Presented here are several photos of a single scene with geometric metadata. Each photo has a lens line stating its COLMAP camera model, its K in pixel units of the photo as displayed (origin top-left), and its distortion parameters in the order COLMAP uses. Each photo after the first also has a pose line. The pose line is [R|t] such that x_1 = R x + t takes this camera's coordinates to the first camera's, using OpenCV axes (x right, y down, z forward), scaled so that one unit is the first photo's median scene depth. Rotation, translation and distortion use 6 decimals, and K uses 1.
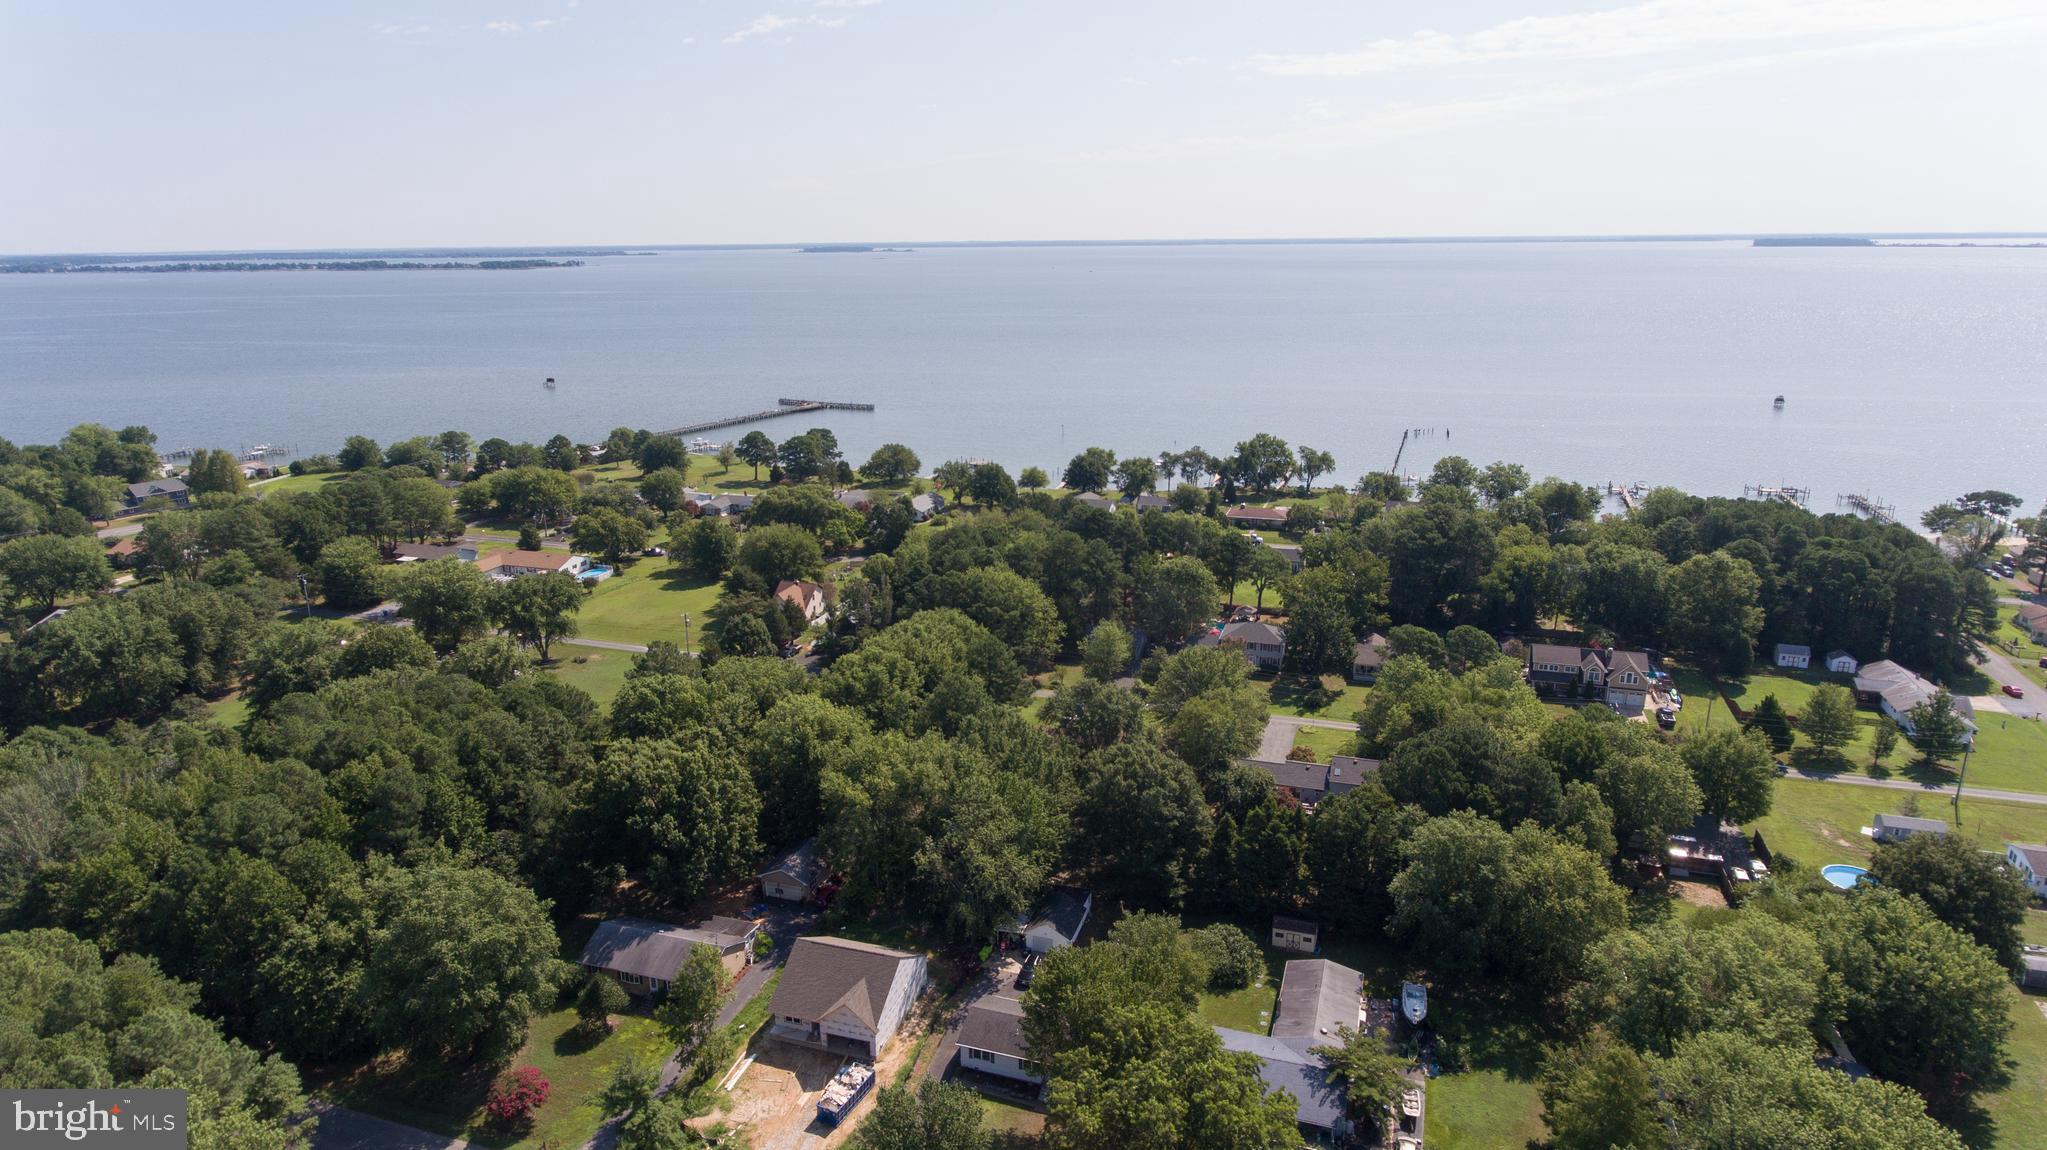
lens RADIAL K [[1174.5, 0, 1022.3], [0, 1174.5, 572.1], [0, 0, 1]] dist [0.000300, 0.000120]
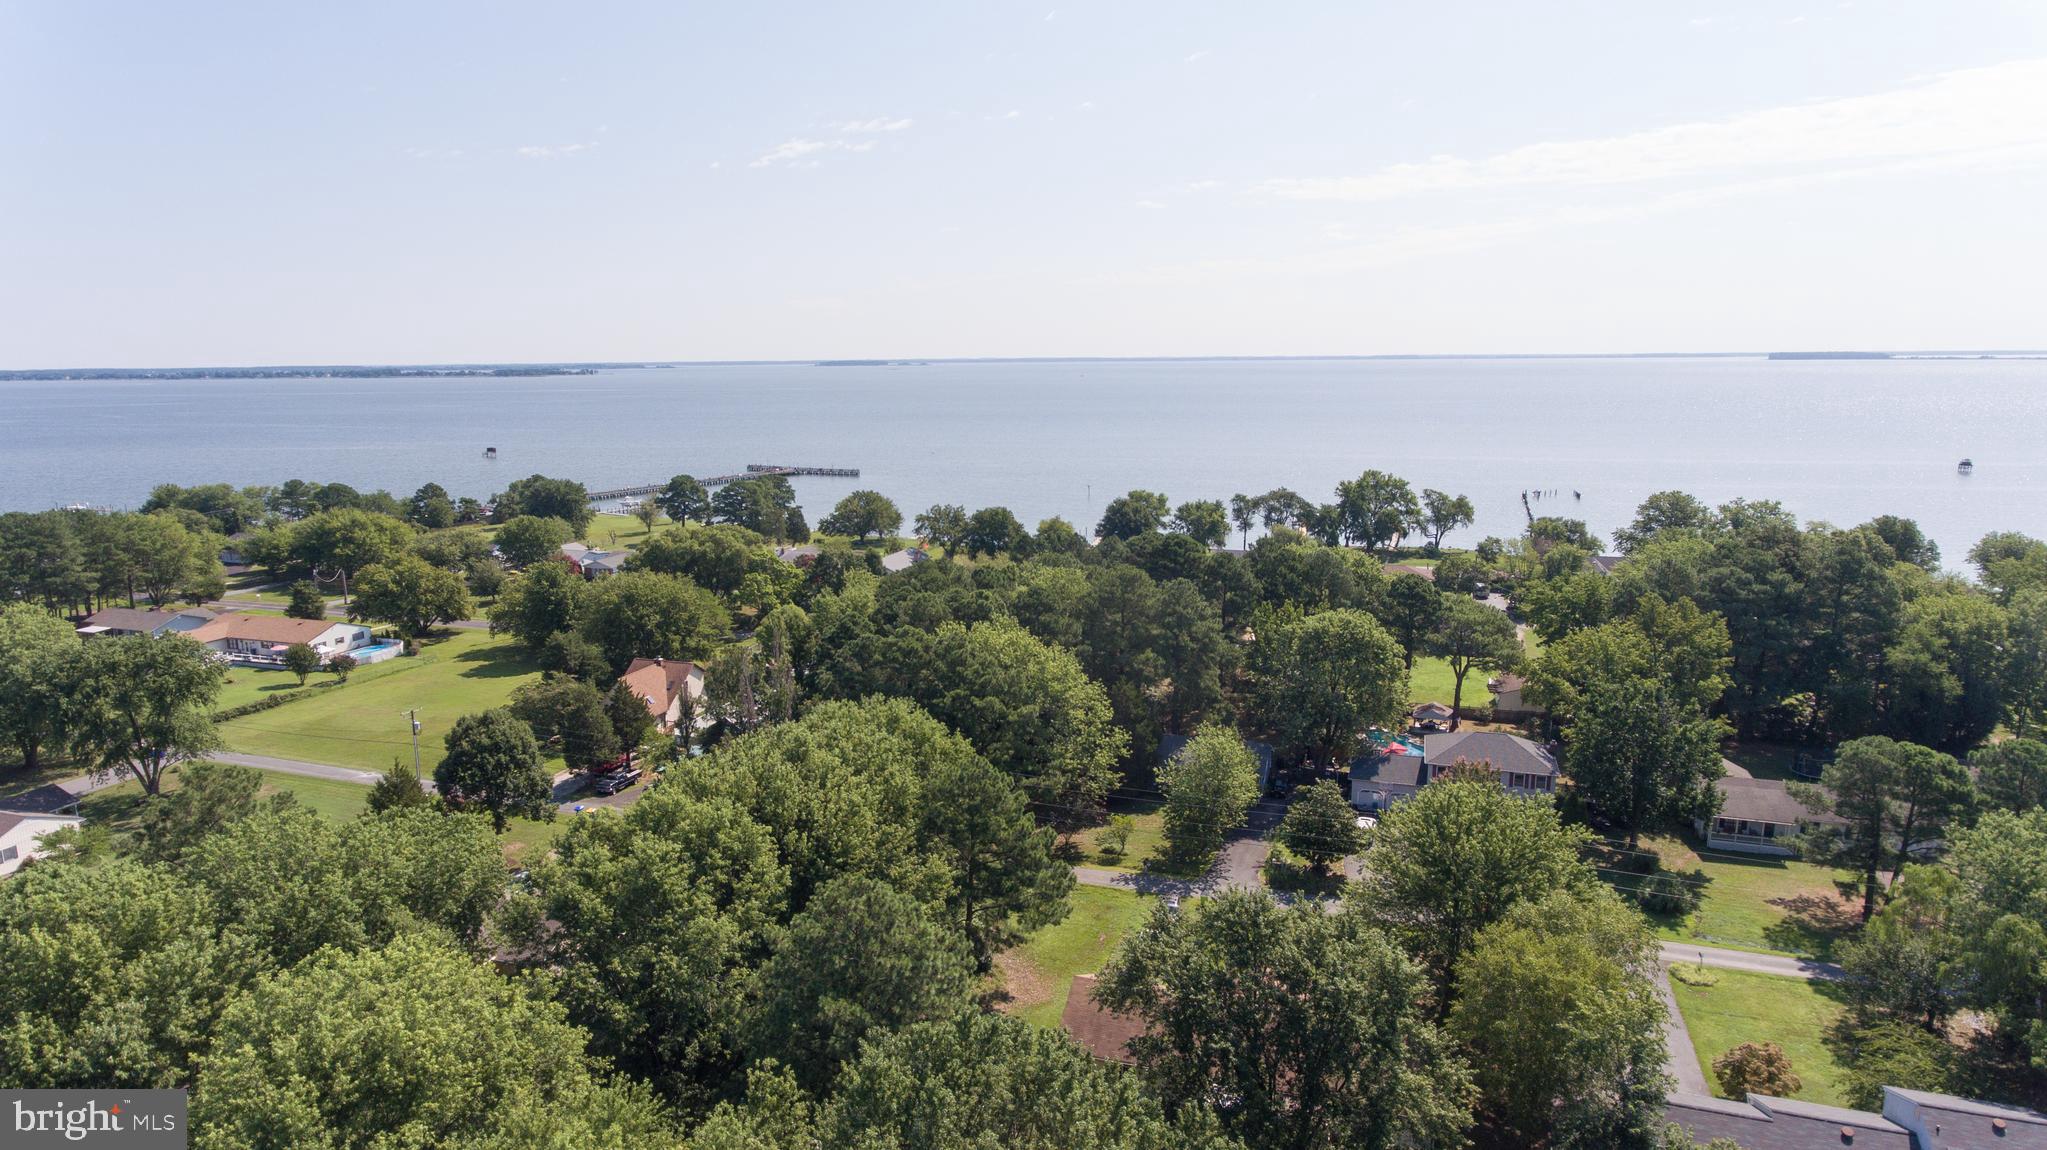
lens RADIAL K [[1174.5, 0, 1018.9], [0, 1174.5, 588.1], [0, 0, 1]] dist [0.000300, 0.000120]
pose [[0.999898, 0.002490, -0.014080, -0.003283], [-0.003636, 0.996633, -0.081913, 0.019064], [0.013828, 0.081956, 0.996540, 0.392637]]
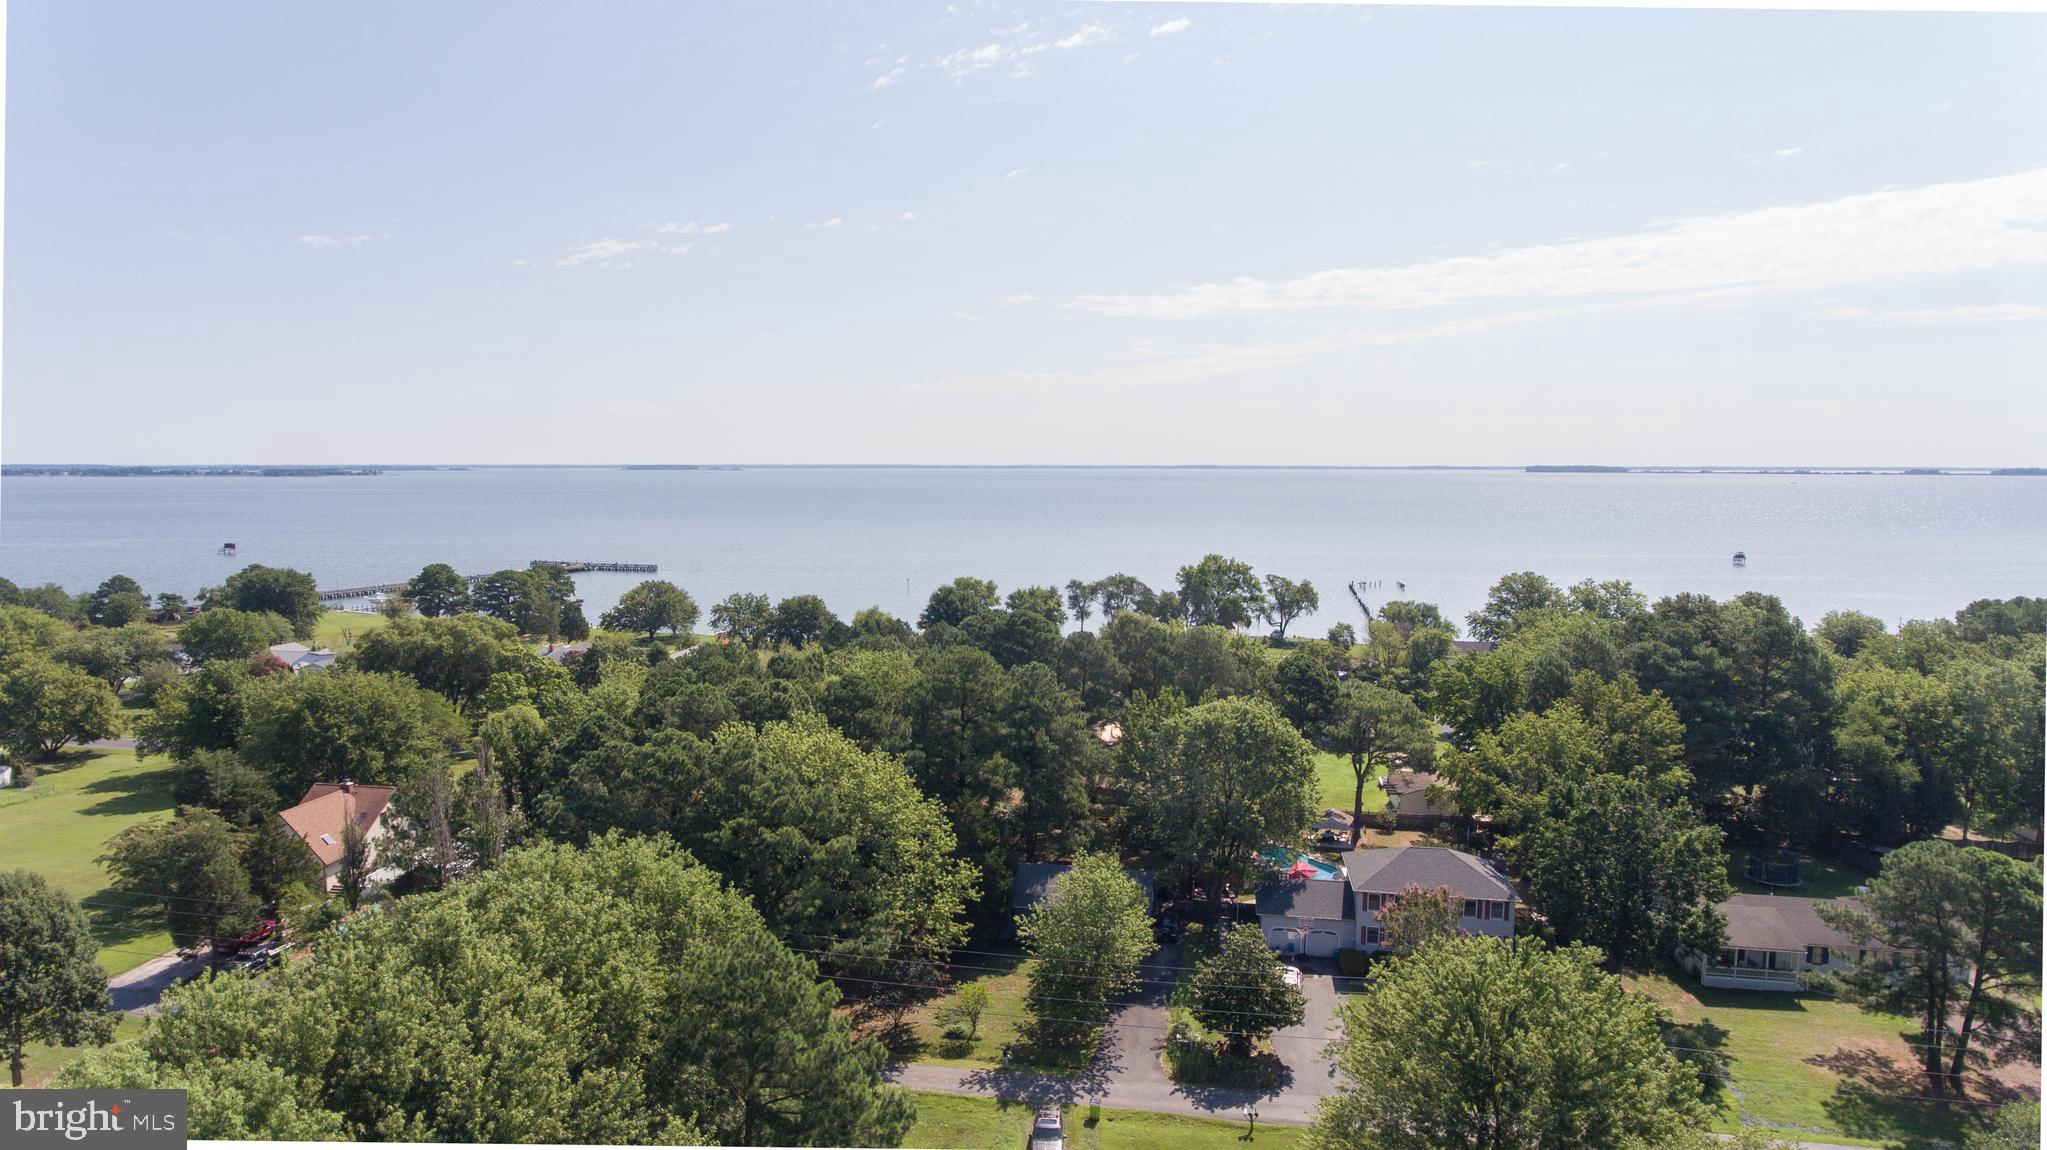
lens RADIAL K [[1174.5, 0, 1007.7], [0, 1174.5, 584.2], [0, 0, 1]] dist [0.000300, 0.000120]
pose [[0.991224, -0.003907, 0.132132, -0.002974], [0.026819, 0.984720, -0.172068, 0.015944], [-0.129440, 0.174101, 0.976183, 0.496065]]
